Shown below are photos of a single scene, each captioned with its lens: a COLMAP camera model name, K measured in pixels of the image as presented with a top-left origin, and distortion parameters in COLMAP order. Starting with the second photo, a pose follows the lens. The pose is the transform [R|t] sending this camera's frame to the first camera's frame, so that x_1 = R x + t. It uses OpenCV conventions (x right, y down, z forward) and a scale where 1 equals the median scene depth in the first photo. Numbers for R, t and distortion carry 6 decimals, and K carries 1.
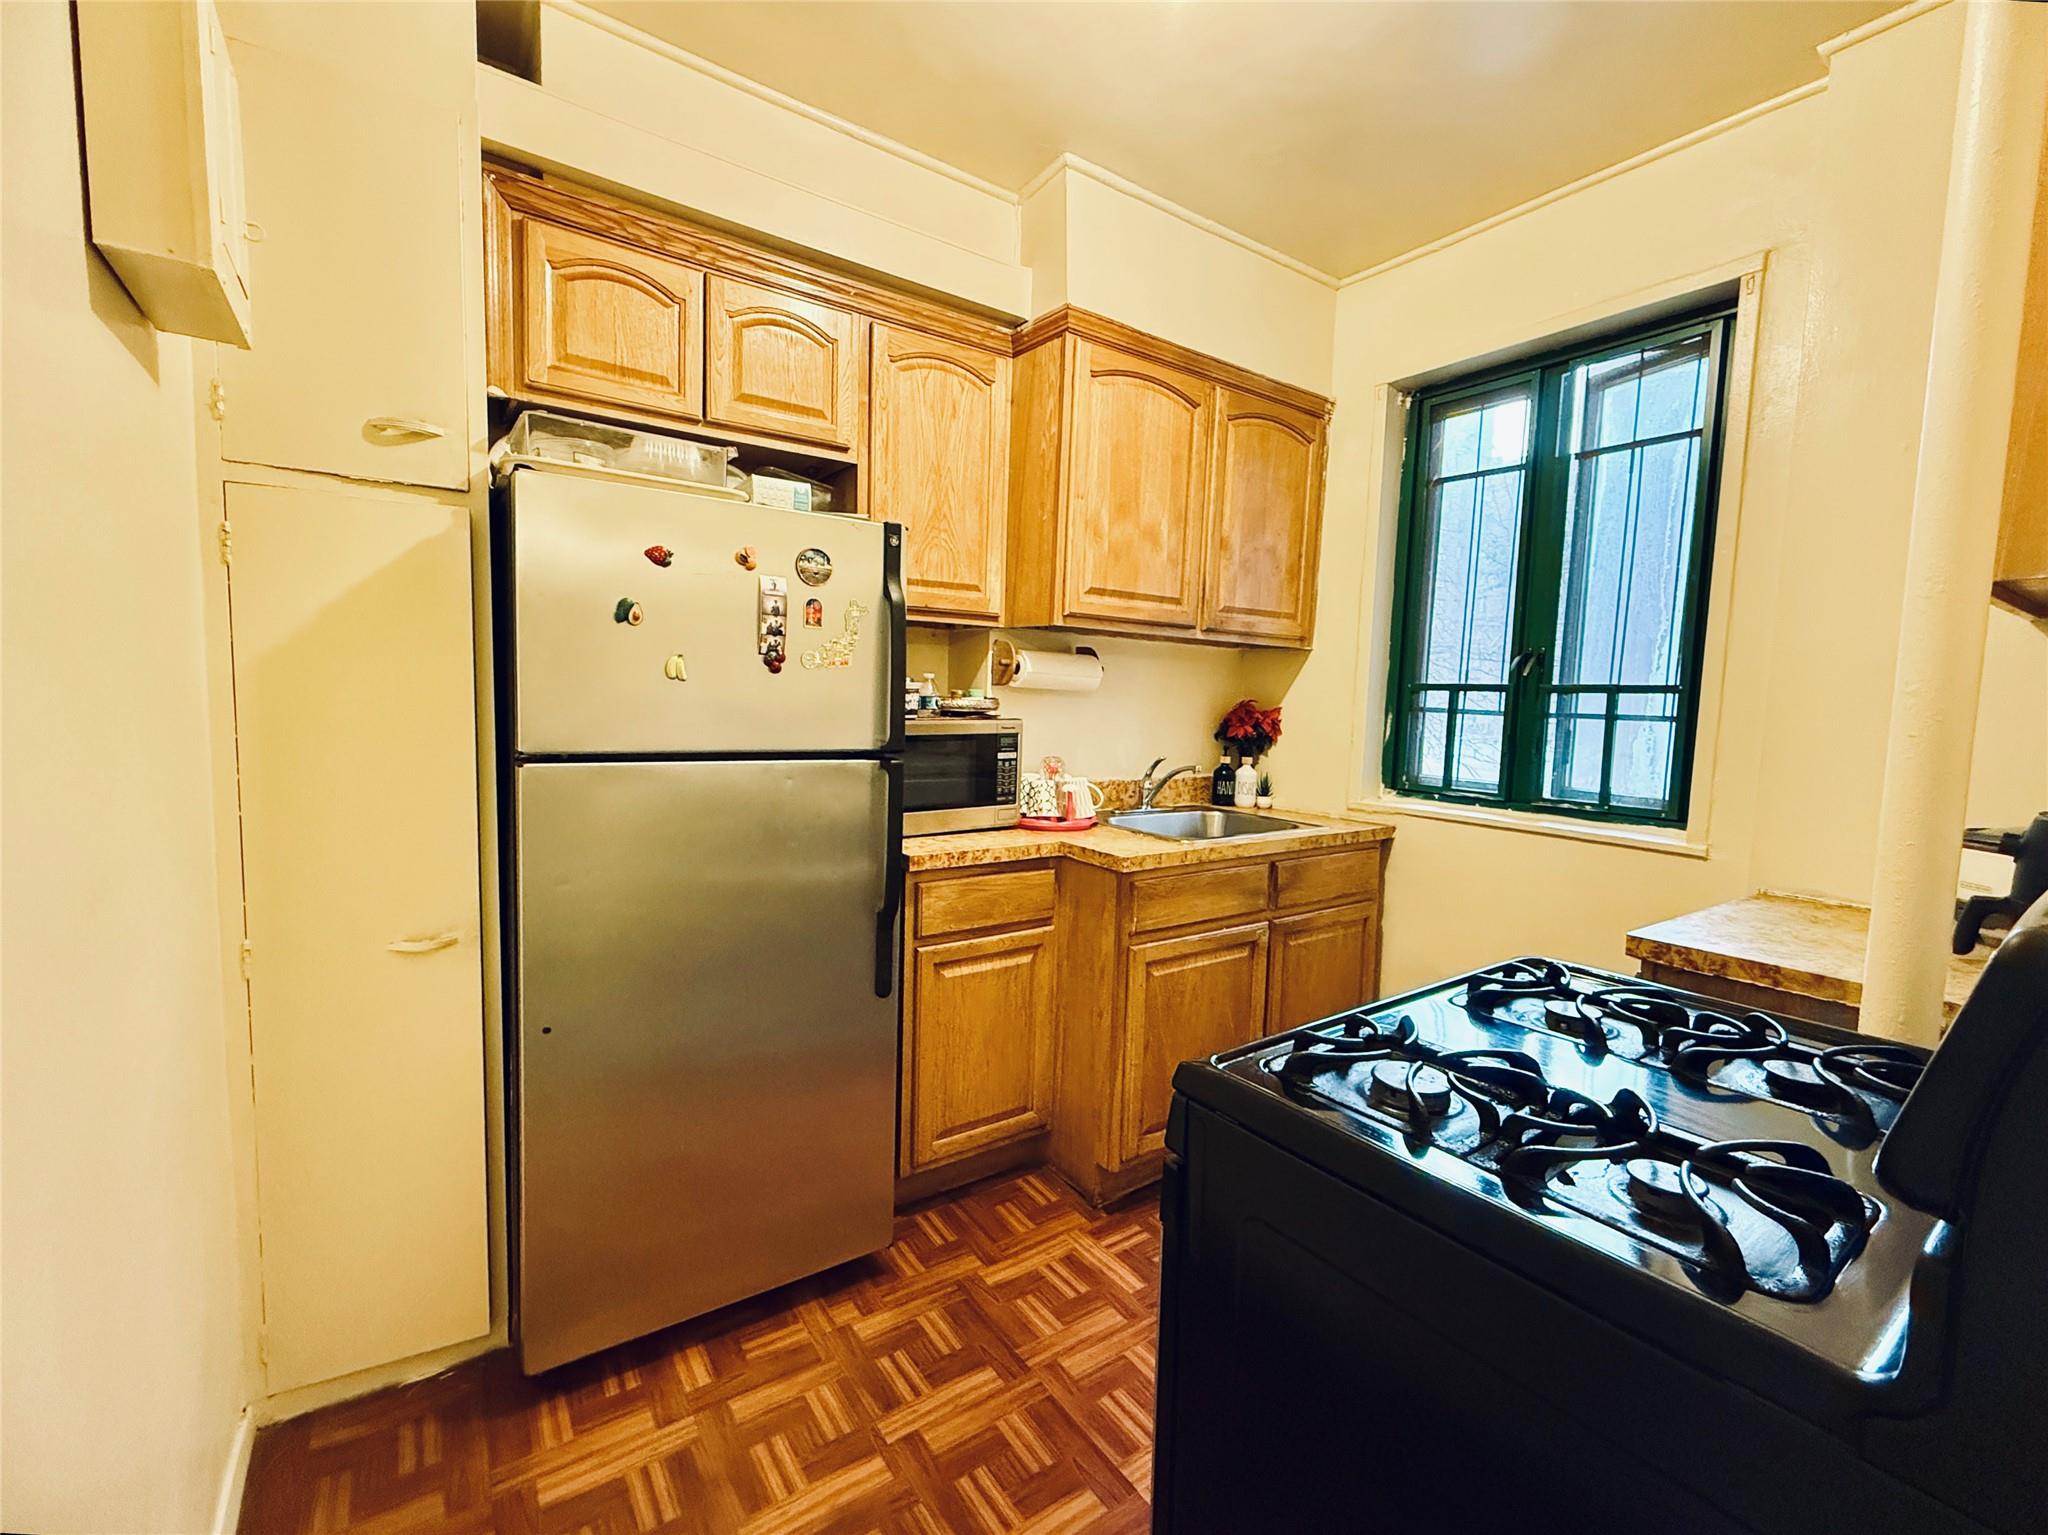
lens RADIAL K [[820.0, 0, 1024.0], [0, 820.0, 767.5], [0, 0, 1]] dist [0.000667, 0.000033]
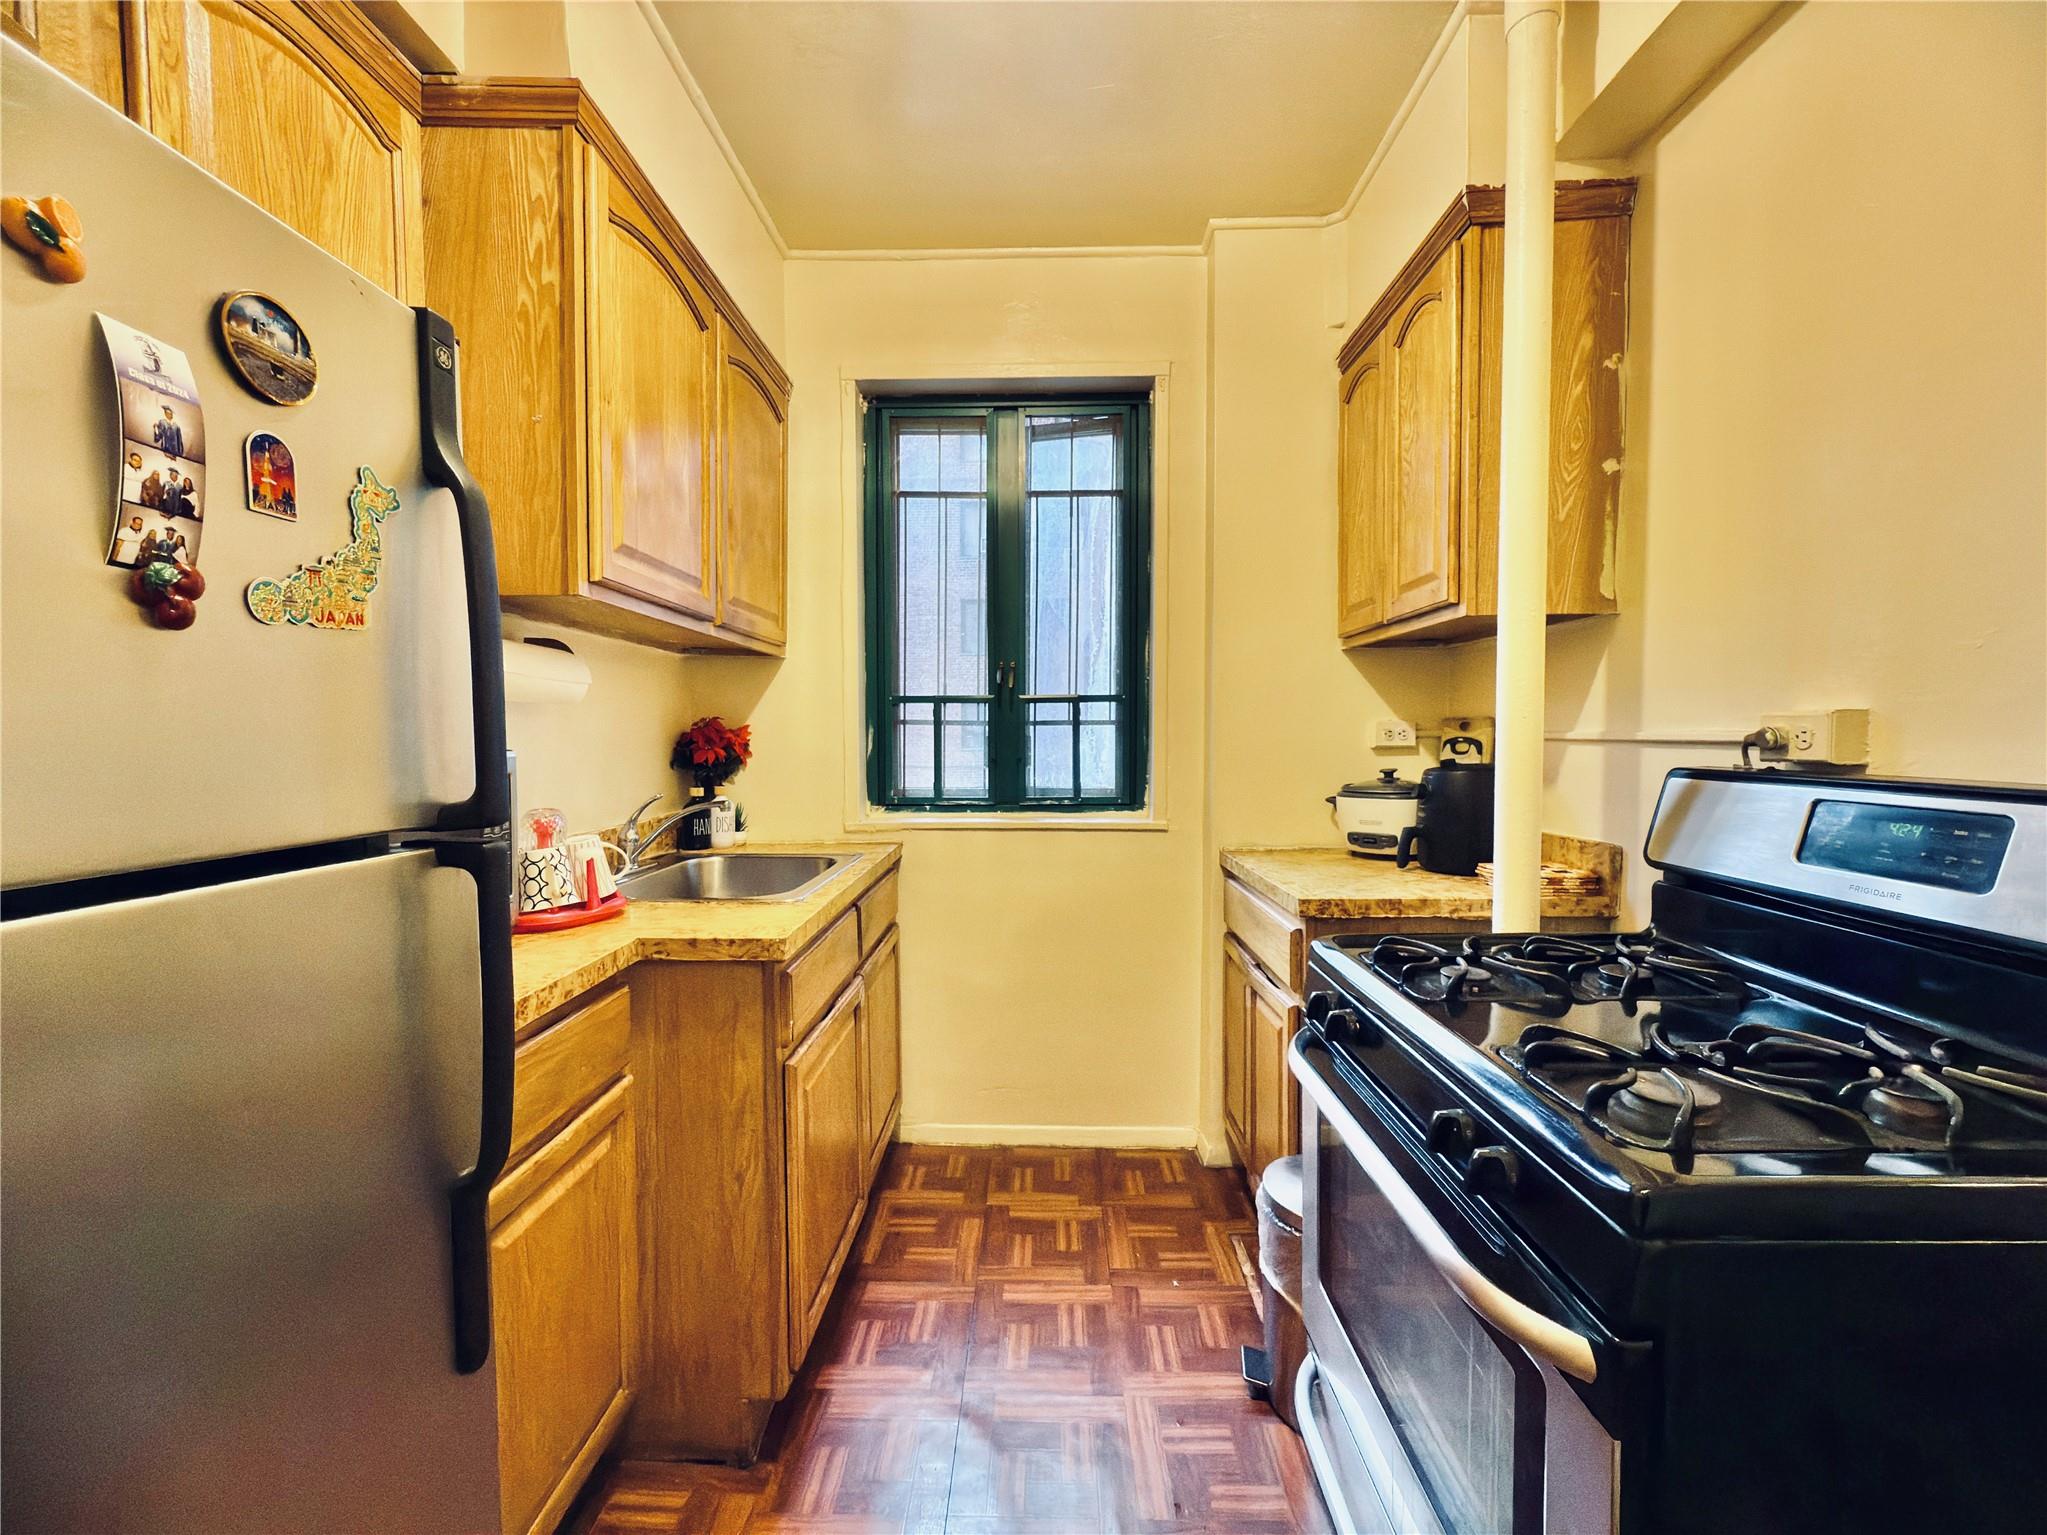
lens RADIAL K [[797.3, 0, 945.0], [0, 797.3, 771.9], [0, 0, 1]] dist [0.000517, -0.000040]
pose [[0.607158, -0.068648, 0.791610, -0.290605], [0.089525, 0.995827, 0.017693, -0.027174], [-0.789522, 0.060126, 0.610770, 0.435895]]
